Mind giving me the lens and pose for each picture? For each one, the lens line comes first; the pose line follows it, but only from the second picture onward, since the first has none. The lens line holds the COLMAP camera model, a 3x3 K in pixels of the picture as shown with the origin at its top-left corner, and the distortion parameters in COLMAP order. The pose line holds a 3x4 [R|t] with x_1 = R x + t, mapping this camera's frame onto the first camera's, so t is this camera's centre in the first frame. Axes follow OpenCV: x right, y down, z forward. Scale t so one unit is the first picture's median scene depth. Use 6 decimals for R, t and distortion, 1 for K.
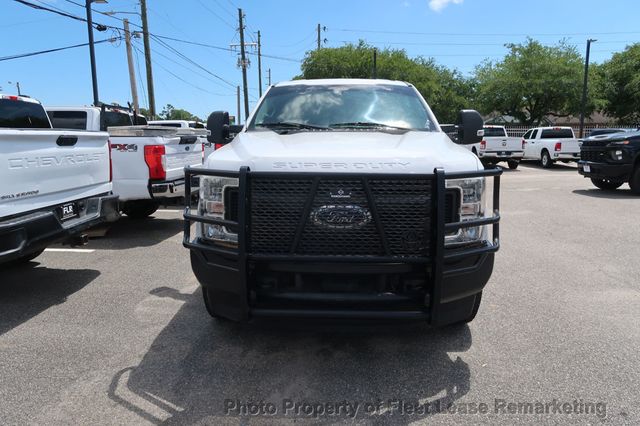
lens RADIAL K [[441.0, 0, 317.6], [0, 441.0, 212.4], [0, 0, 1]] dist [-0.022353, 0.003077]
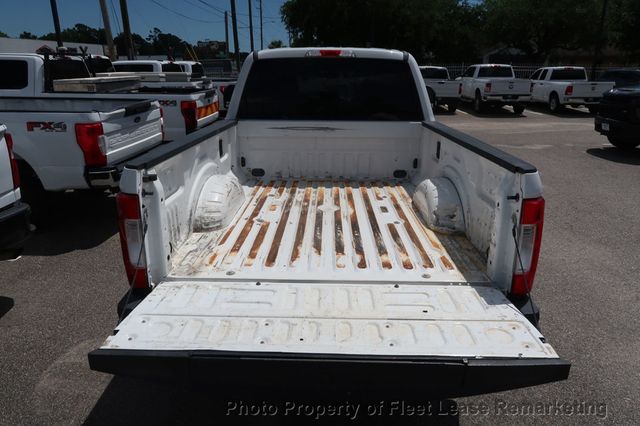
lens RADIAL K [[441.0, 0, 317.6], [0, 441.0, 212.4], [0, 0, 1]] dist [-0.022353, 0.003077]
pose [[0.999926, 0.003927, 0.011521, 0.010466], [-0.005668, 0.987863, 0.155221, -0.035774], [-0.010772, -0.155275, 0.987813, 0.056850]]
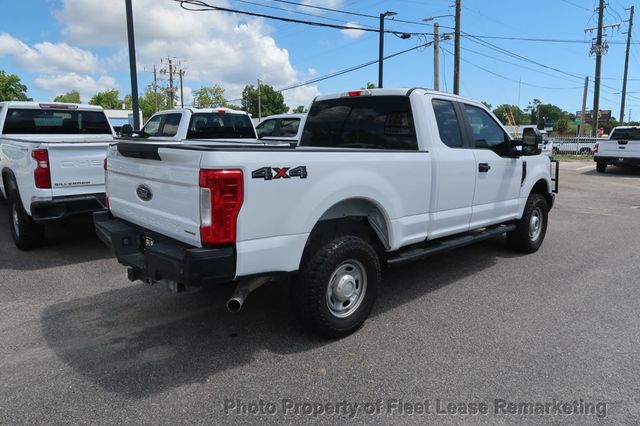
lens RADIAL K [[441.0, 0, 317.6], [0, 441.0, 212.4], [0, 0, 1]] dist [-0.022353, 0.003077]
pose [[0.711901, 0.128968, -0.690336, 0.176913], [-0.122964, 0.990699, 0.058276, -0.023030], [0.691431, 0.043400, 0.721138, 0.078756]]
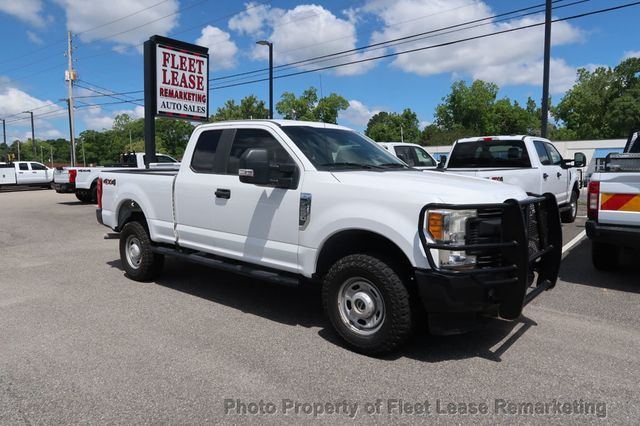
lens RADIAL K [[441.0, 0, 317.6], [0, 441.0, 212.4], [0, 0, 1]] dist [-0.022353, 0.003077]
pose [[-0.621127, 0.085427, -0.779040, 0.223517], [-0.119108, 0.972204, 0.201574, -0.087783], [0.774606, 0.217993, -0.593687, 0.493246]]
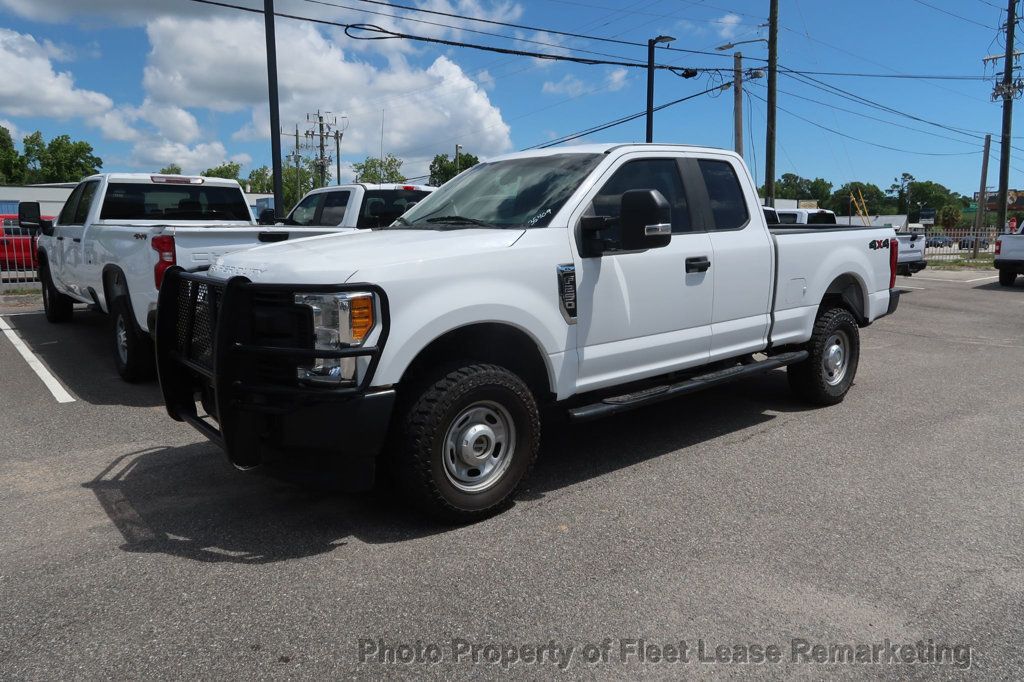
lens RADIAL K [[705.6, 0, 508.2], [0, 705.6, 340.0], [0, 0, 1]] dist [-0.022353, 0.003077]
pose [[0.671216, 0.116449, -0.732058, 0.194939], [-0.126105, 0.991126, 0.042035, -0.012238], [0.730457, 0.064102, 0.679944, 0.058533]]
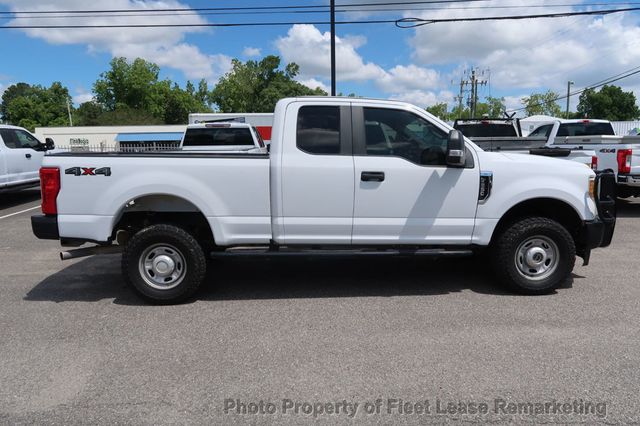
lens RADIAL K [[441.0, 0, 317.6], [0, 441.0, 212.4], [0, 0, 1]] dist [-0.022353, 0.003077]
pose [[0.078819, 0.150558, -0.985454, 0.287806], [-0.153128, 0.978626, 0.137267, -0.052997], [0.985058, 0.140082, 0.100189, 0.268171]]
